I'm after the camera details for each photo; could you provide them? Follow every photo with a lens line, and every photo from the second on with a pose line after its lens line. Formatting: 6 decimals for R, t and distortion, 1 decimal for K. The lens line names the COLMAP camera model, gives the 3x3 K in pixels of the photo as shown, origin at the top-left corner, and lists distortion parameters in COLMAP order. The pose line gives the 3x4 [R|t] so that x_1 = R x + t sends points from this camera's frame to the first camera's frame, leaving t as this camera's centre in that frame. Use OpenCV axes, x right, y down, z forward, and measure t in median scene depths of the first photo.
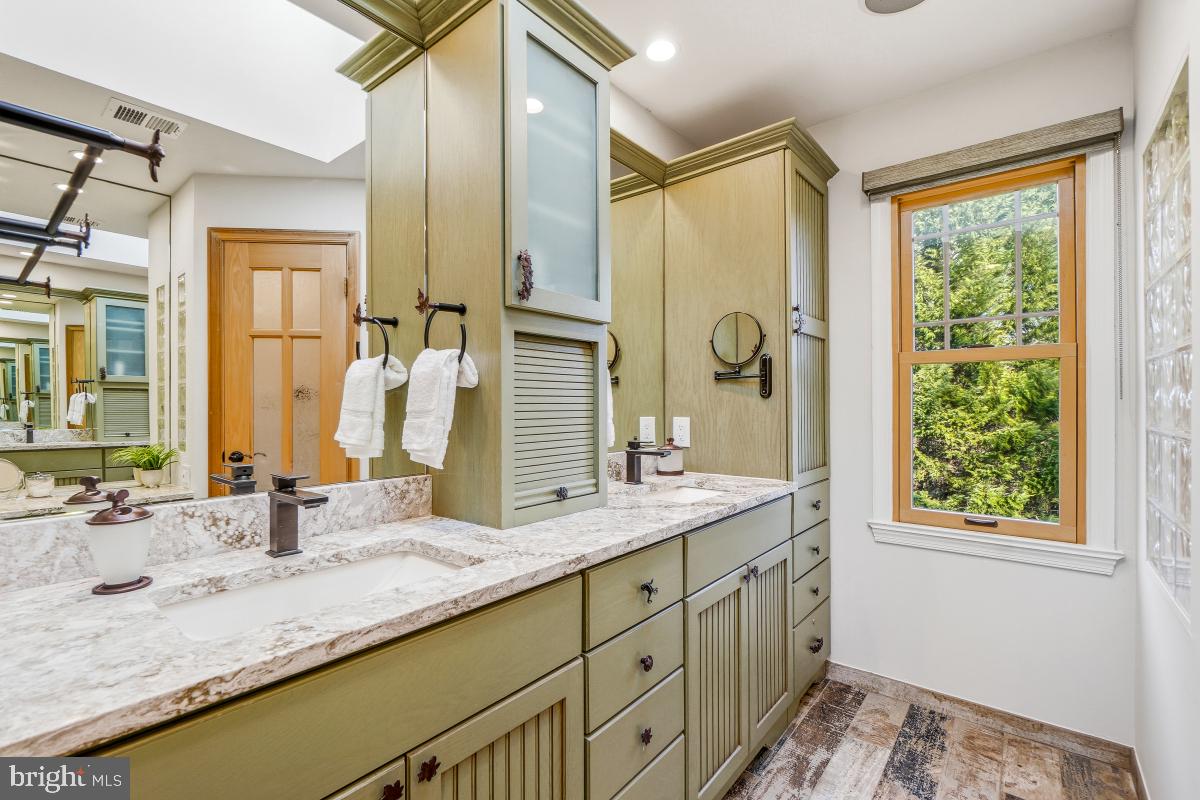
lens RADIAL K [[533.8, 0, 601.0], [0, 533.8, 401.7], [0, 0, 1]] dist [0.000727, -0.003933]
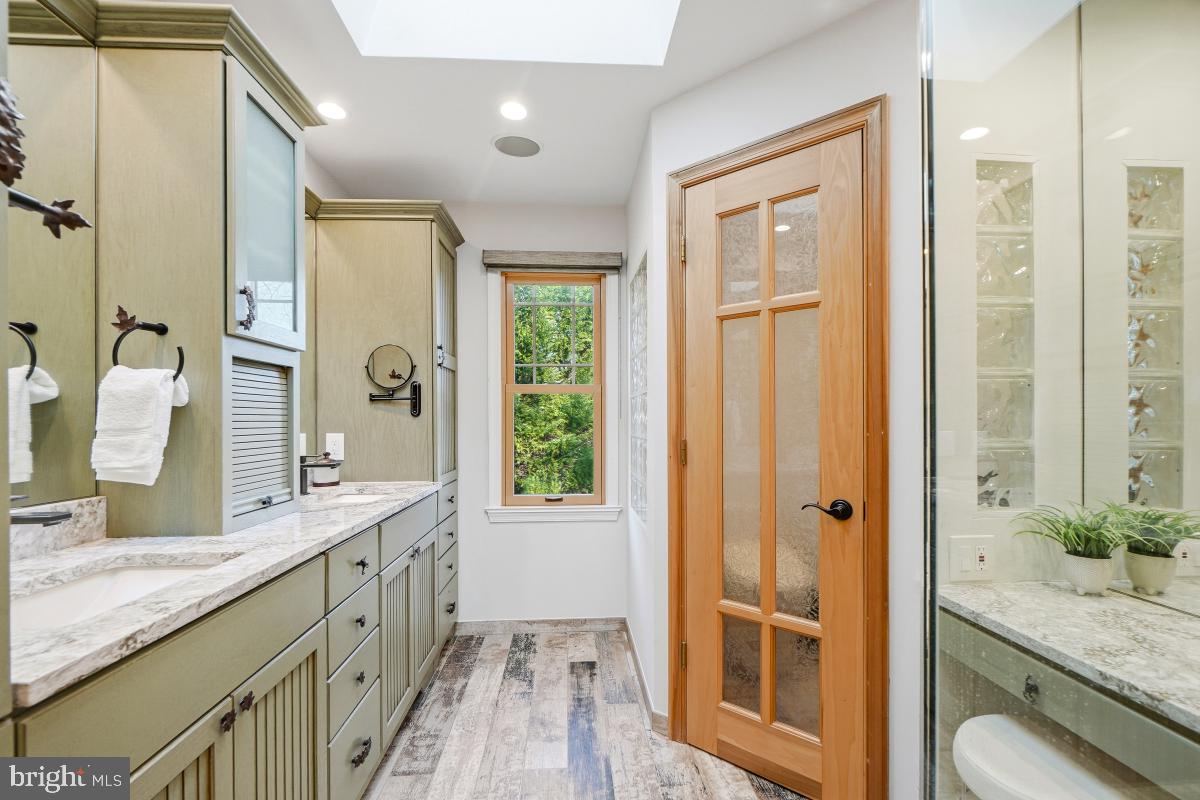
lens RADIAL K [[533.8, 0, 601.0], [0, 533.8, 401.7], [0, 0, 1]] dist [0.000727, -0.003933]
pose [[0.736214, 0.024315, 0.676312, -0.271509], [-0.003065, 0.999464, -0.032596, -0.002954], [-0.676742, 0.021925, 0.735894, -0.261568]]
